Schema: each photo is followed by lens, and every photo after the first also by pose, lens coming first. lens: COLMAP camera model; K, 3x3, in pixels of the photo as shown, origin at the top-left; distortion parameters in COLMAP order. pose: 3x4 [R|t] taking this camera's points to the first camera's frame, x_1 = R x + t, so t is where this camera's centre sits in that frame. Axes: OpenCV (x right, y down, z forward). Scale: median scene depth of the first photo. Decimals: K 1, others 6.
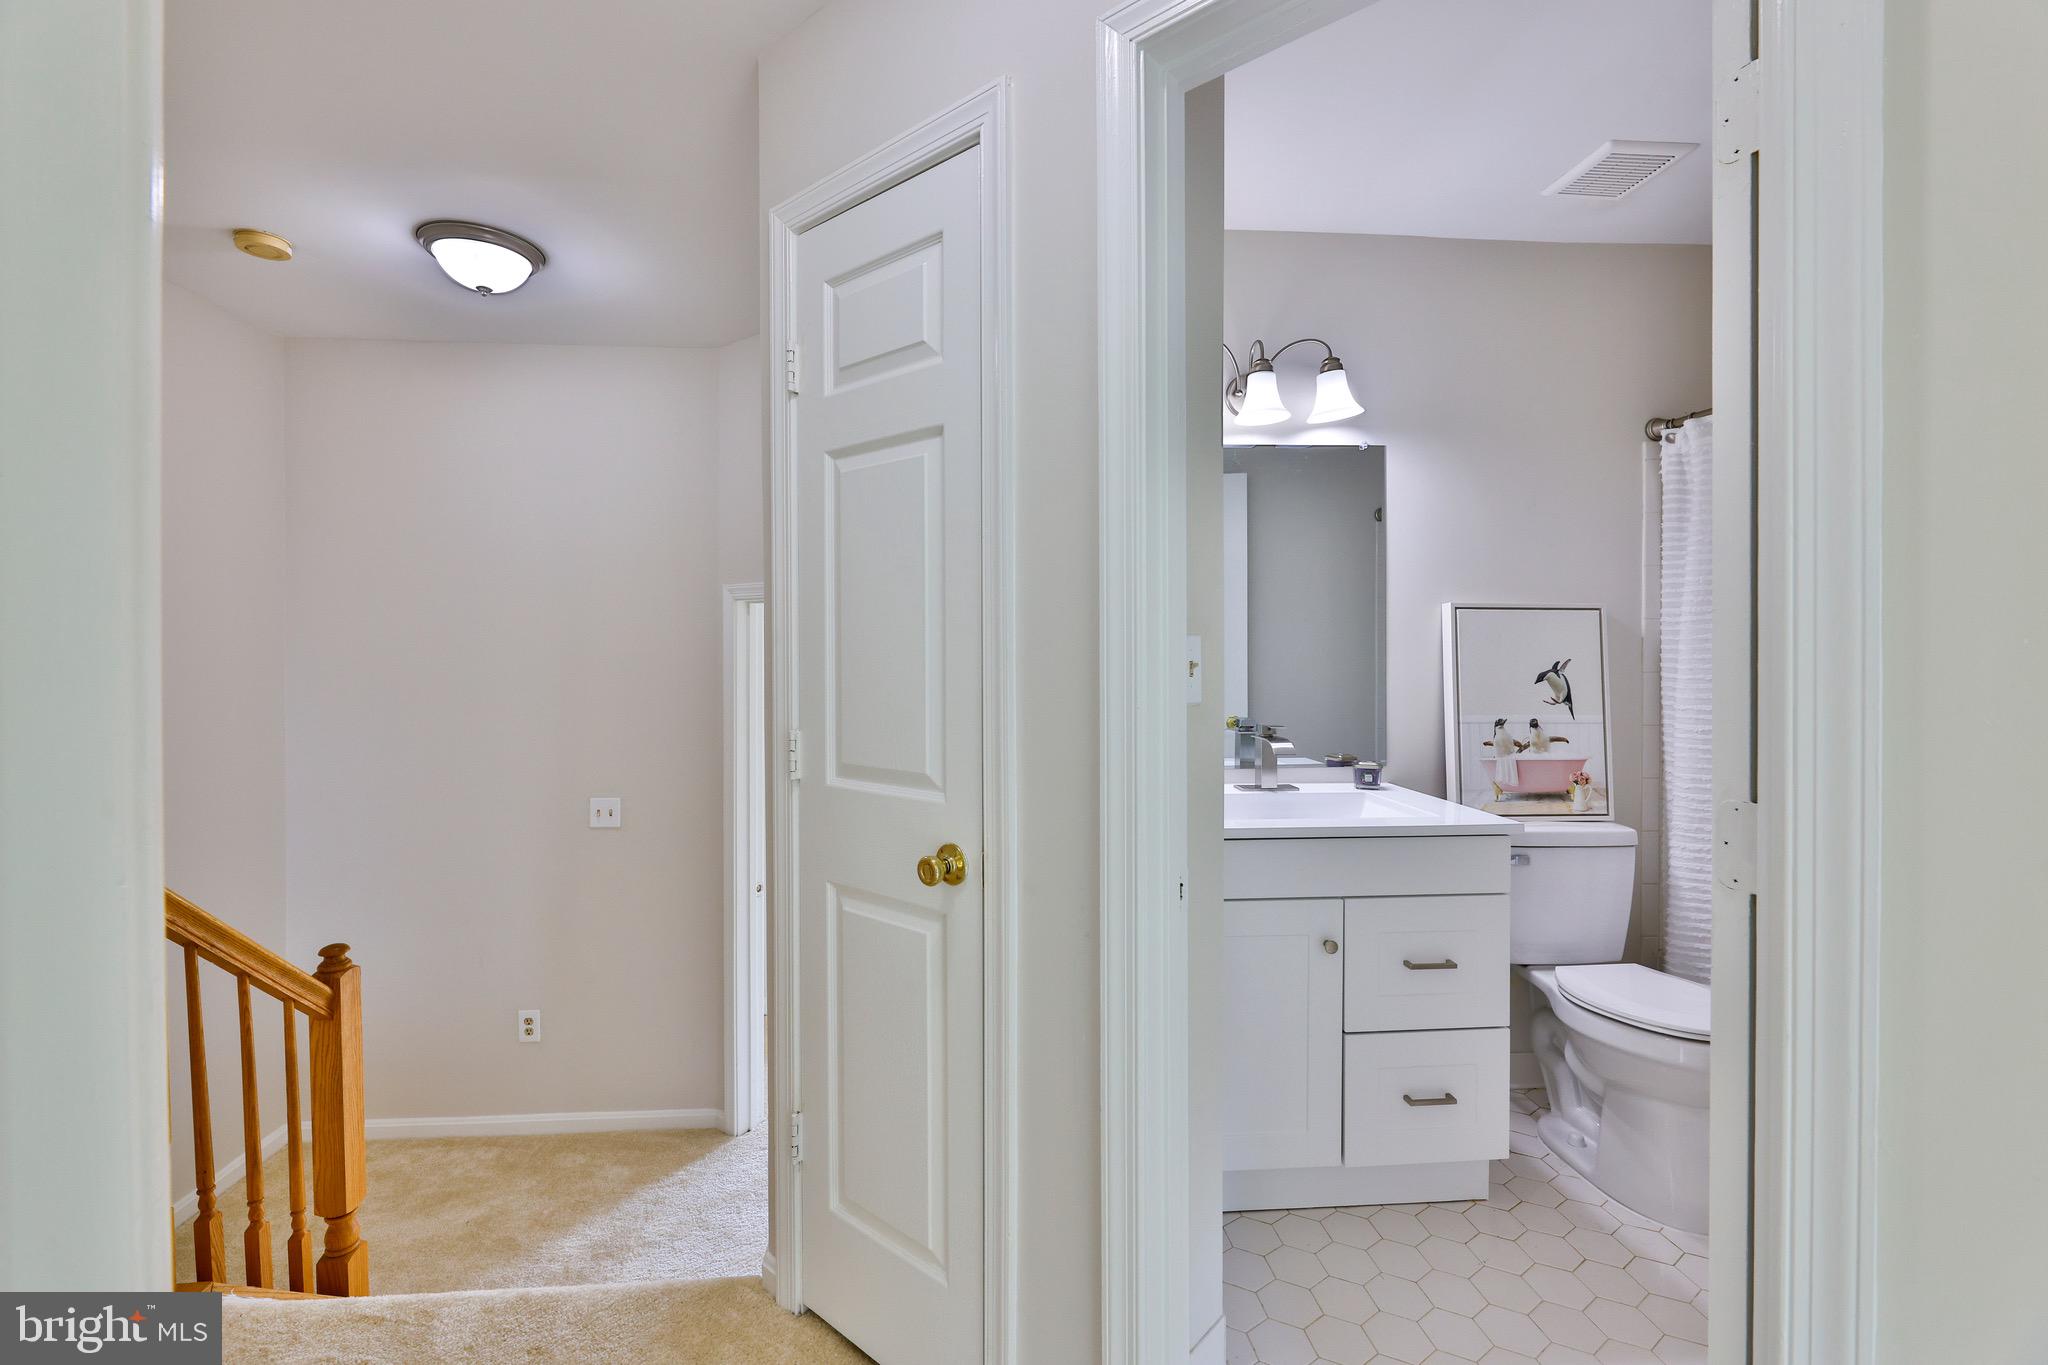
lens RADIAL K [[828.0, 0, 993.3], [0, 828.0, 664.6], [0, 0, 1]] dist [-0.001006, -0.000433]
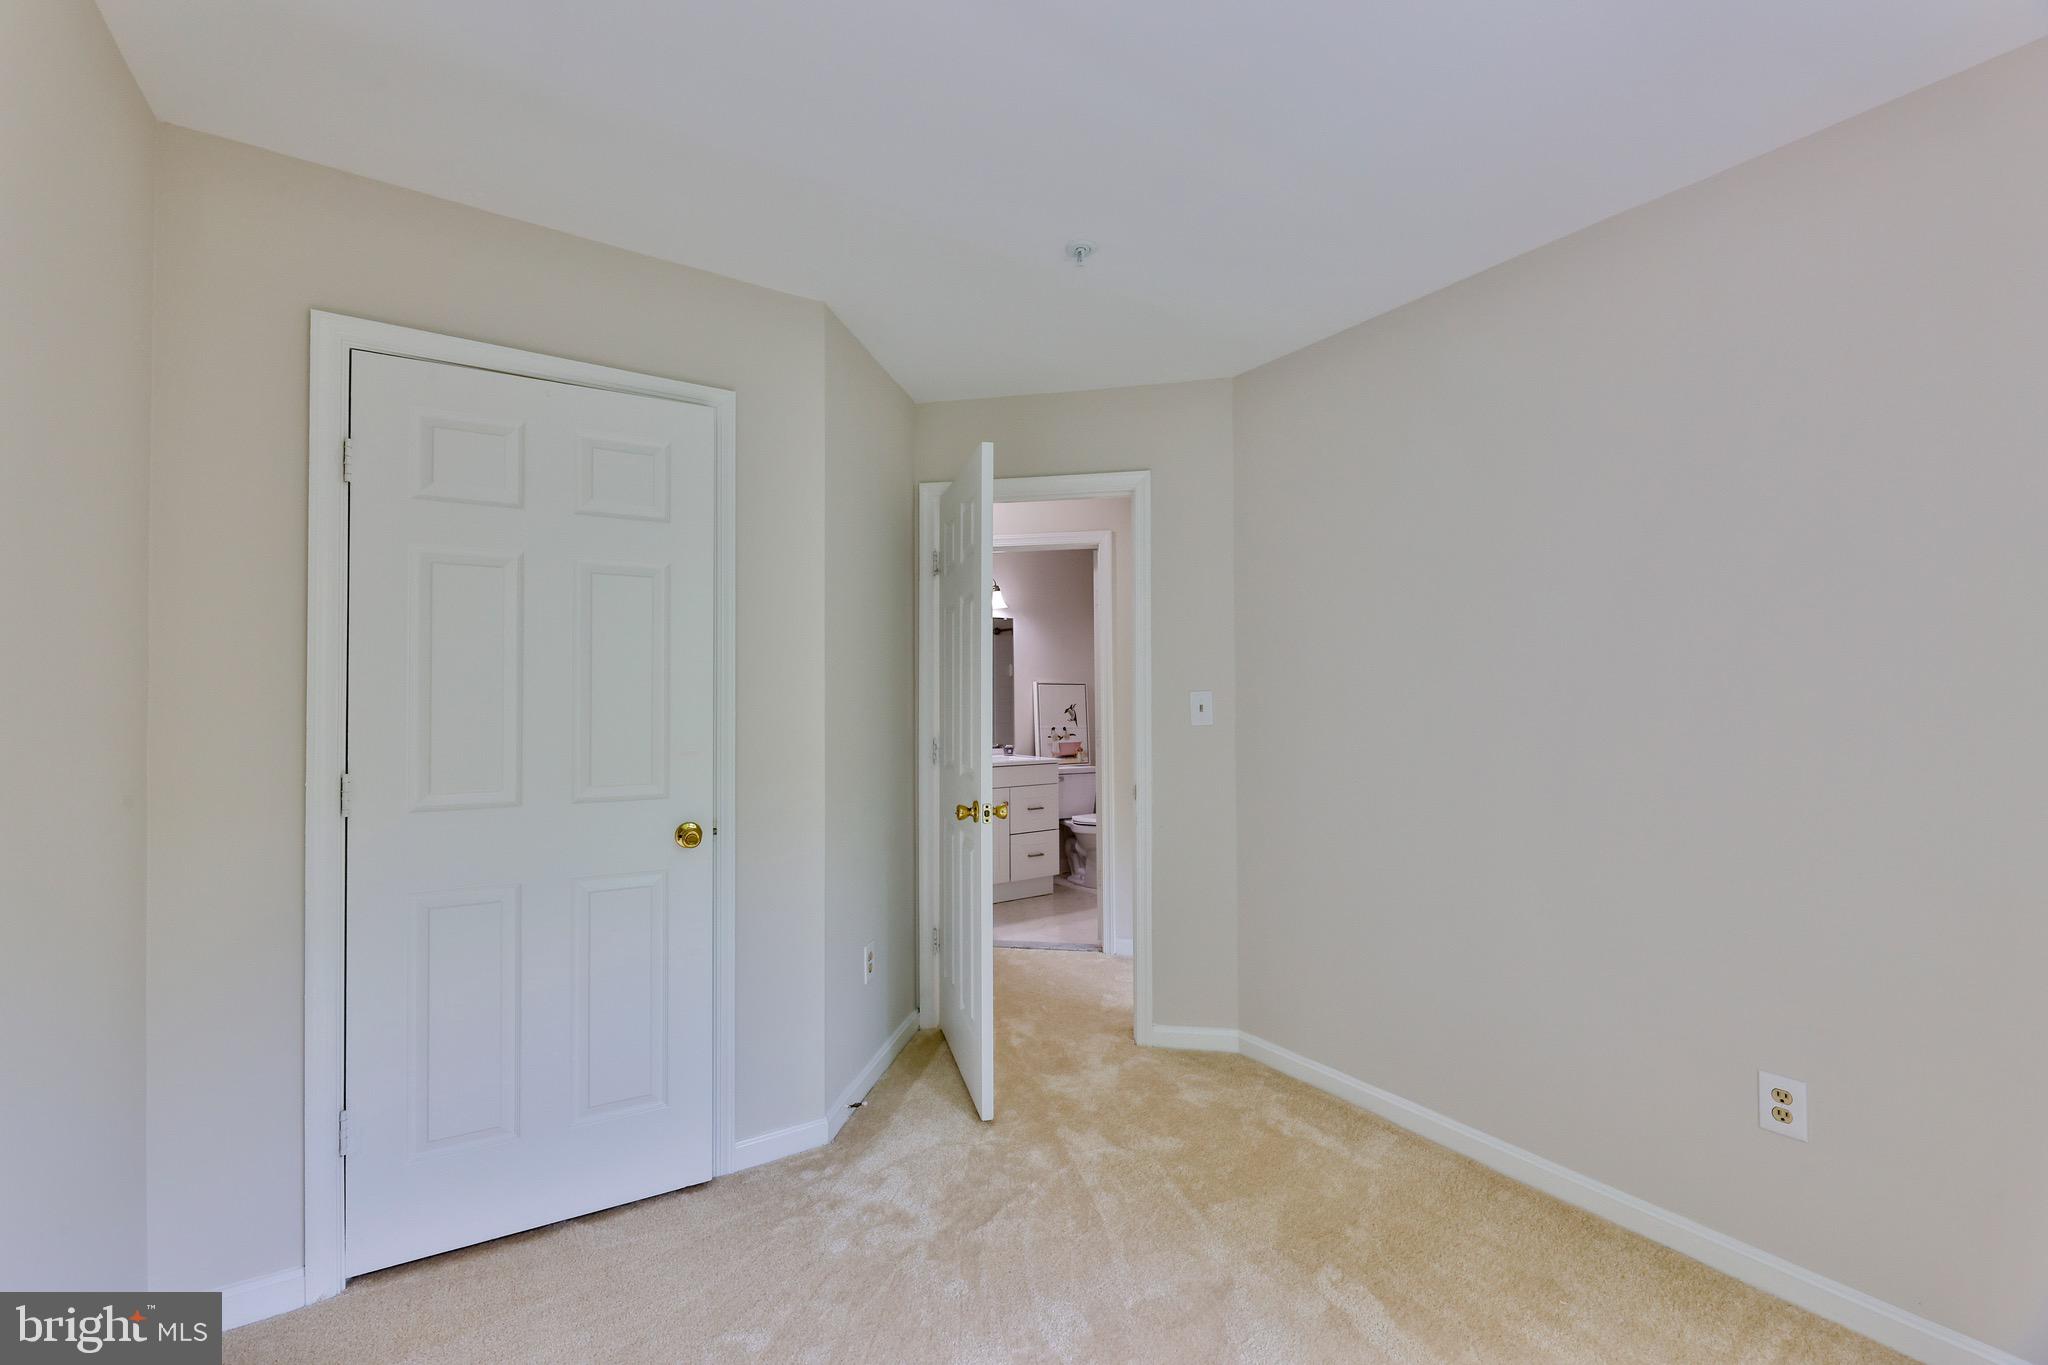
lens RADIAL K [[828.0, 0, 1025.1], [0, 828.0, 683.2], [0, 0, 1]] dist [-0.001006, -0.000433]
pose [[0.861407, 0.009115, 0.507833, -0.771077], [0.007869, 0.999479, -0.031286, 0.009813], [-0.507854, 0.030947, 0.860887, -1.173284]]
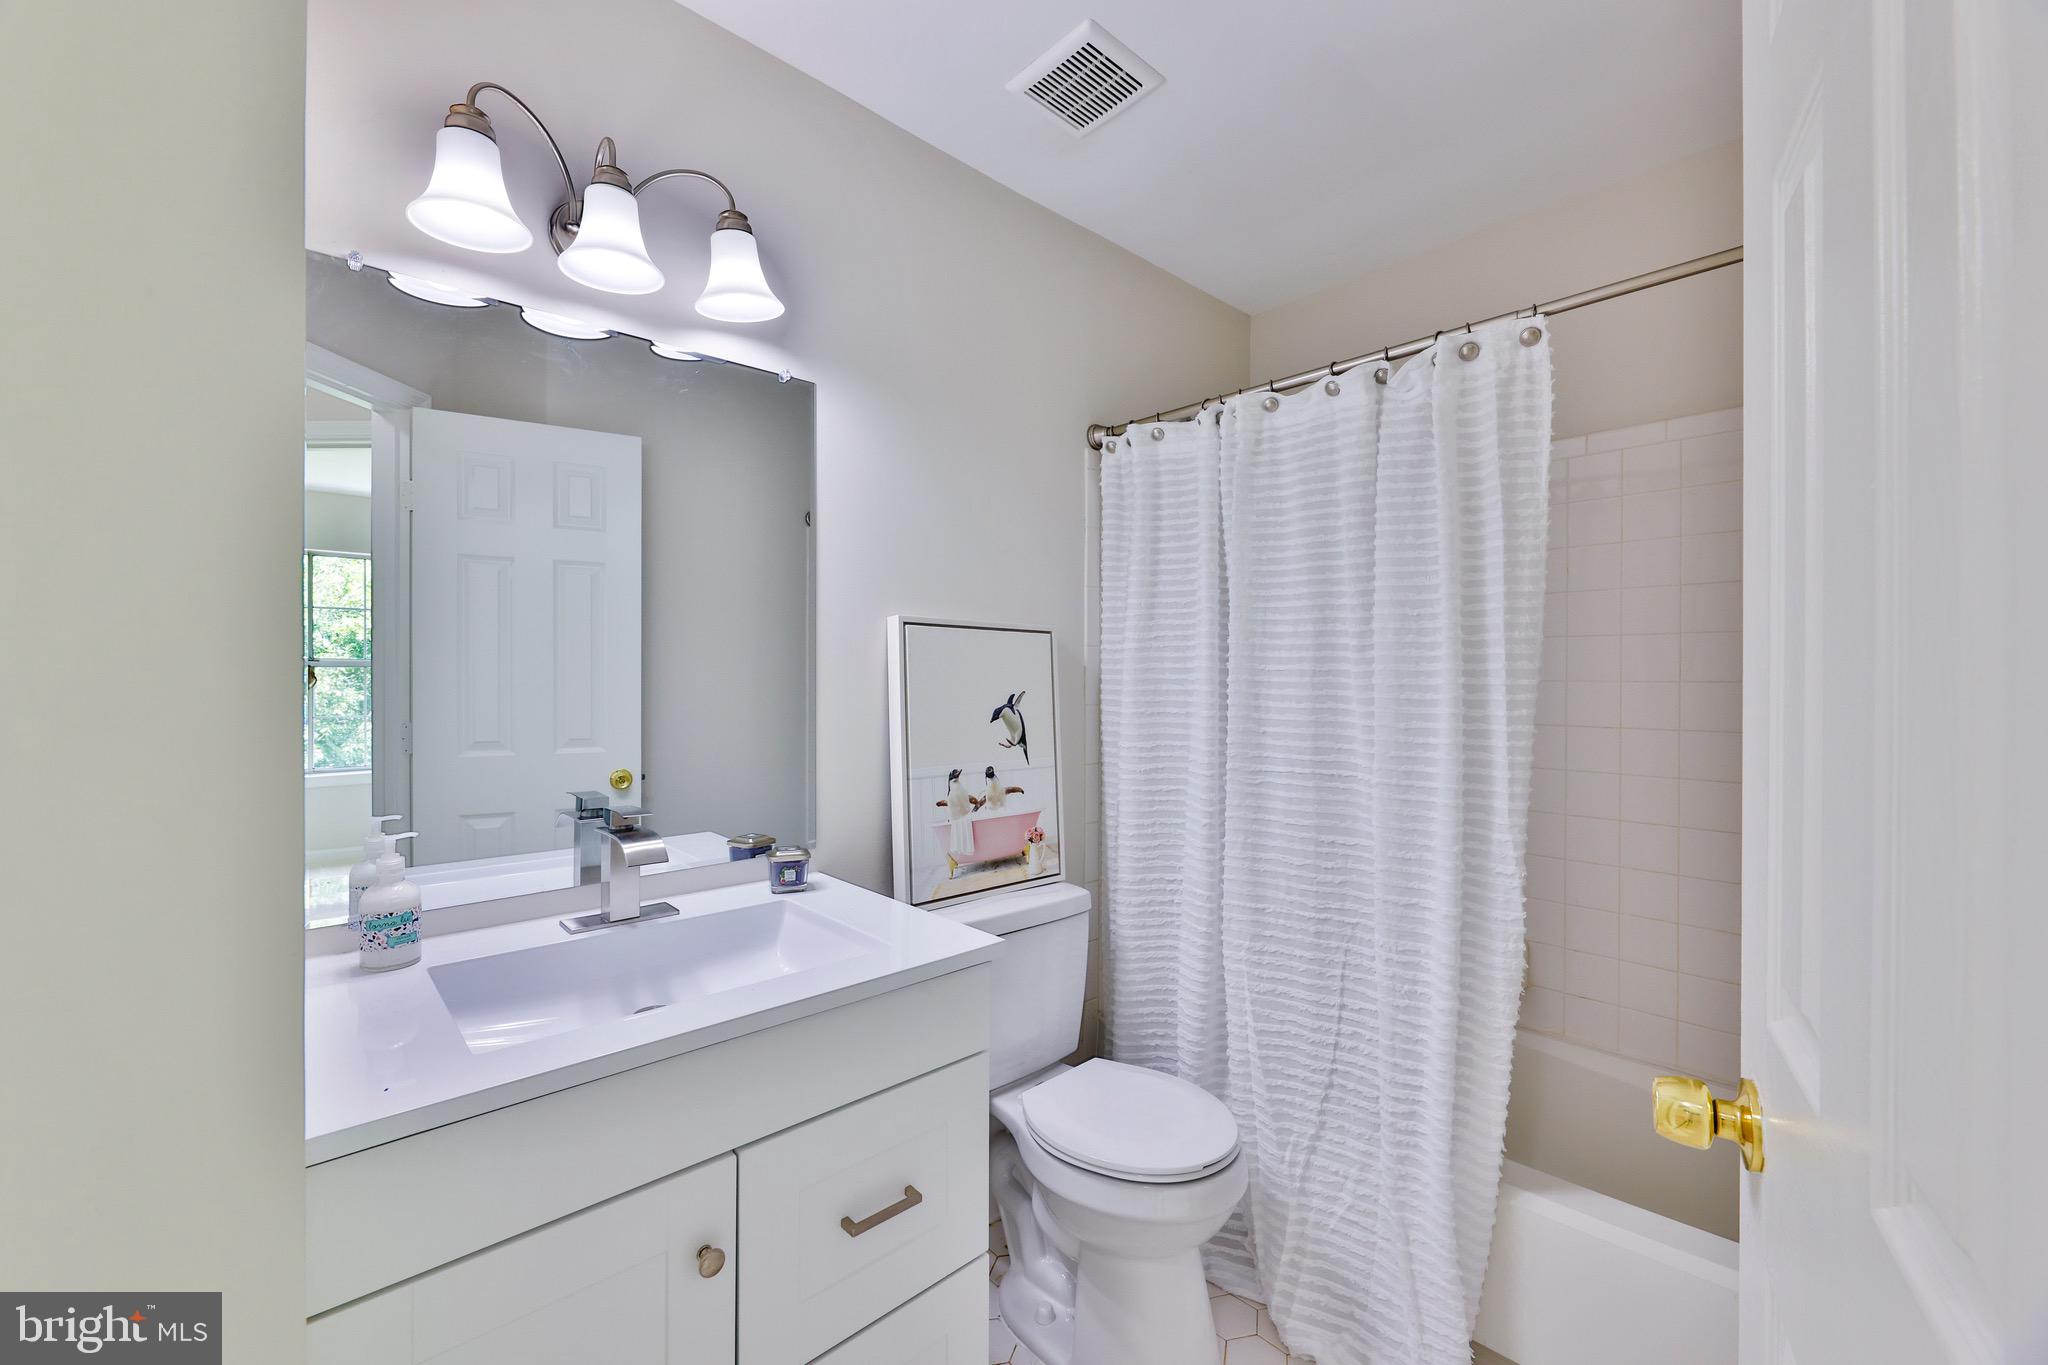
lens RADIAL K [[828.0, 0, 1044.0], [0, 828.0, 664.8], [0, 0, 1]] dist [-0.001006, -0.000433]
pose [[0.759038, 0.014276, 0.650890, 0.173982], [0.006390, 0.999548, -0.029376, -0.008827], [-0.651015, 0.026456, 0.758604, 0.361249]]
